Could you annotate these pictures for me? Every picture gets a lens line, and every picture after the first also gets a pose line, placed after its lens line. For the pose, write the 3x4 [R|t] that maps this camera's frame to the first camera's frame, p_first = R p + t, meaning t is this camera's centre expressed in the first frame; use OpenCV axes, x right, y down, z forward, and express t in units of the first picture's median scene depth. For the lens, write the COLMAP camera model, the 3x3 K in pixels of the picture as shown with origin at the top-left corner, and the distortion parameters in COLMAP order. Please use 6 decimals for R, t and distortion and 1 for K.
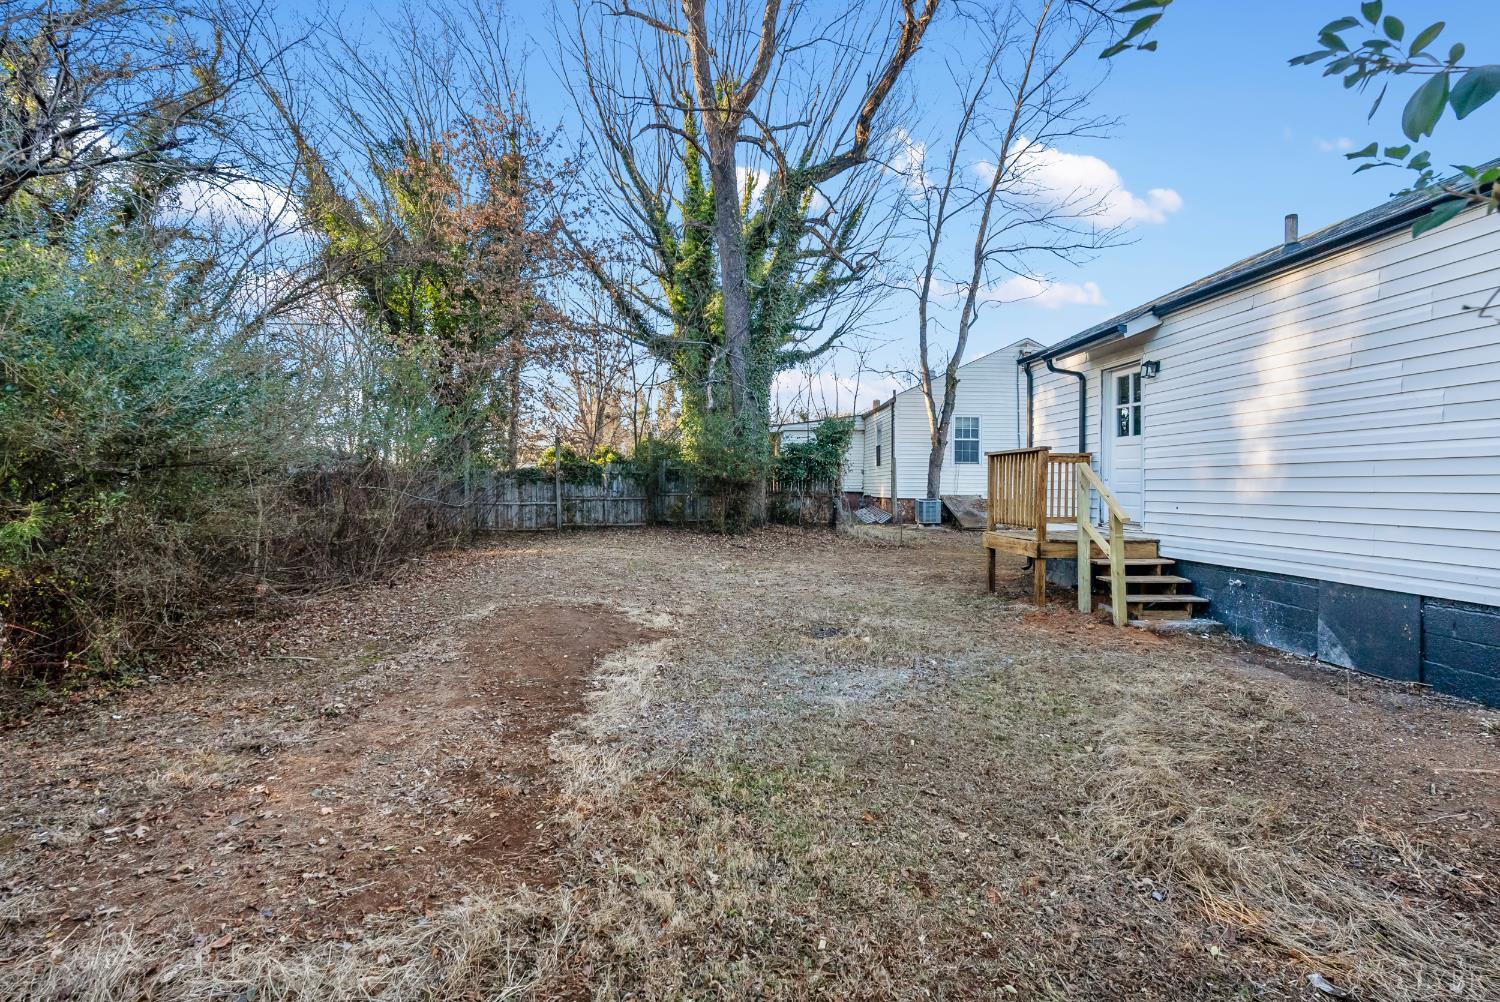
lens RADIAL K [[677.4, 0, 749.0], [0, 677.4, 486.1], [0, 0, 1]] dist [0.000801, 0.000223]
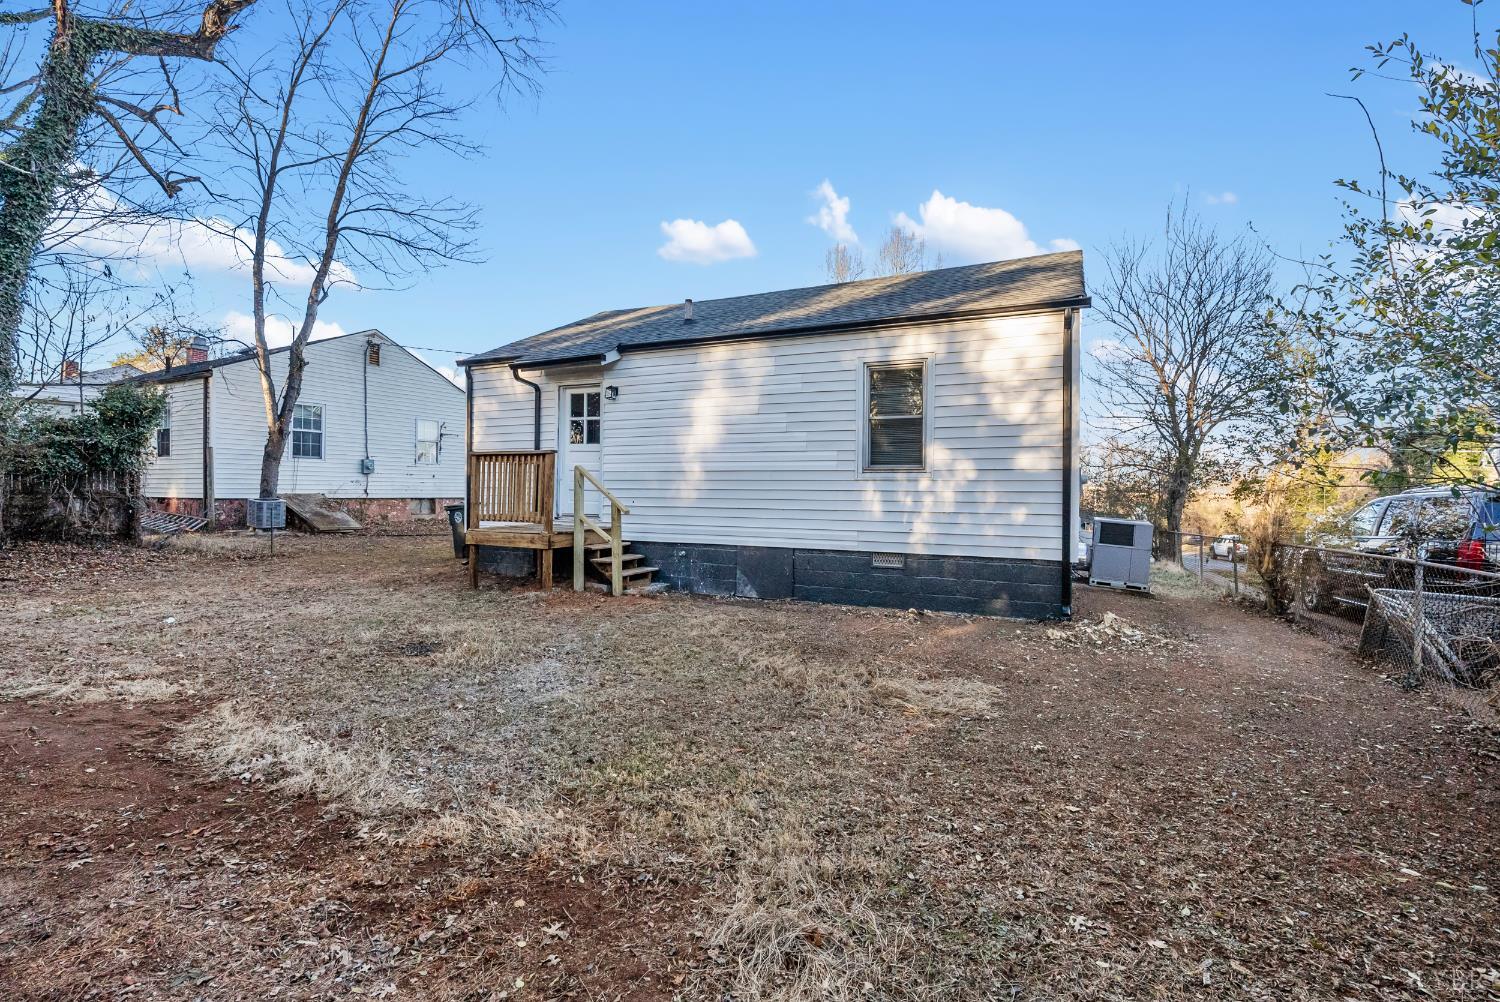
lens RADIAL K [[672.8, 0, 750.0], [0, 672.8, 501.0], [0, 0, 1]] dist [-0.002154, 0.000175]
pose [[0.483968, -0.017036, 0.874920, -0.382735], [-0.005380, 0.999734, 0.022443, -0.000149], [-0.875069, -0.015569, 0.483748, 0.164755]]
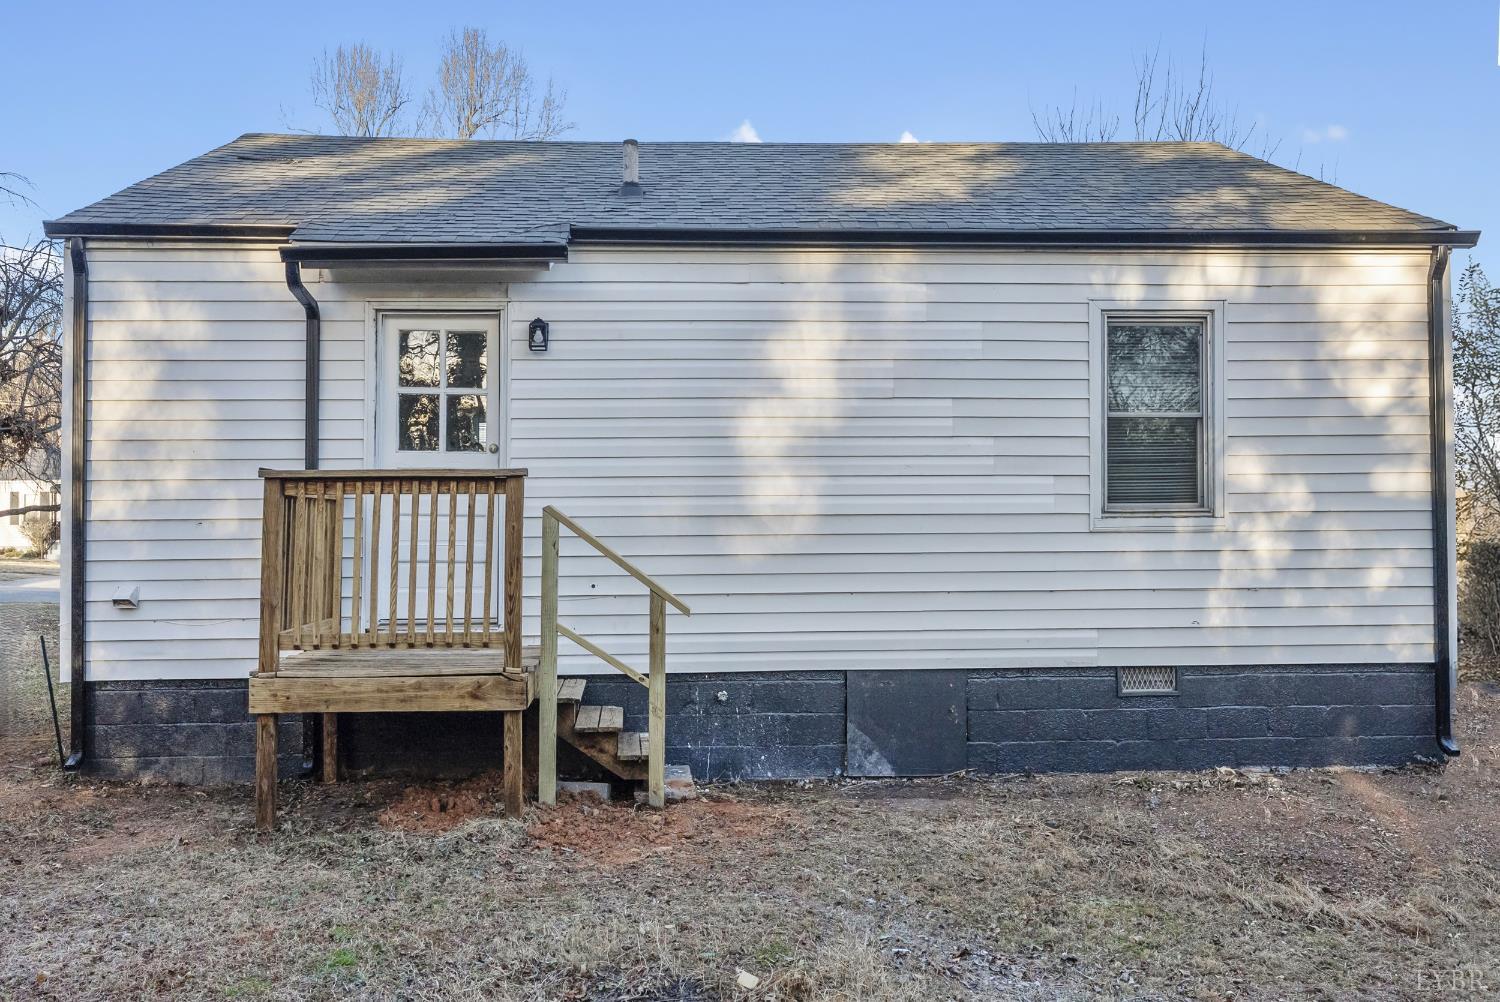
lens RADIAL K [[1291.0, 0, 750.0], [0, 1291.0, 501.0], [0, 0, 1]] dist [0.014001, 0.006764]
pose [[0.011924, 0.017183, 0.999781, -0.445632], [0.006862, 0.999827, -0.017266, -0.019152], [-0.999905, 0.007066, 0.011804, 0.816459]]
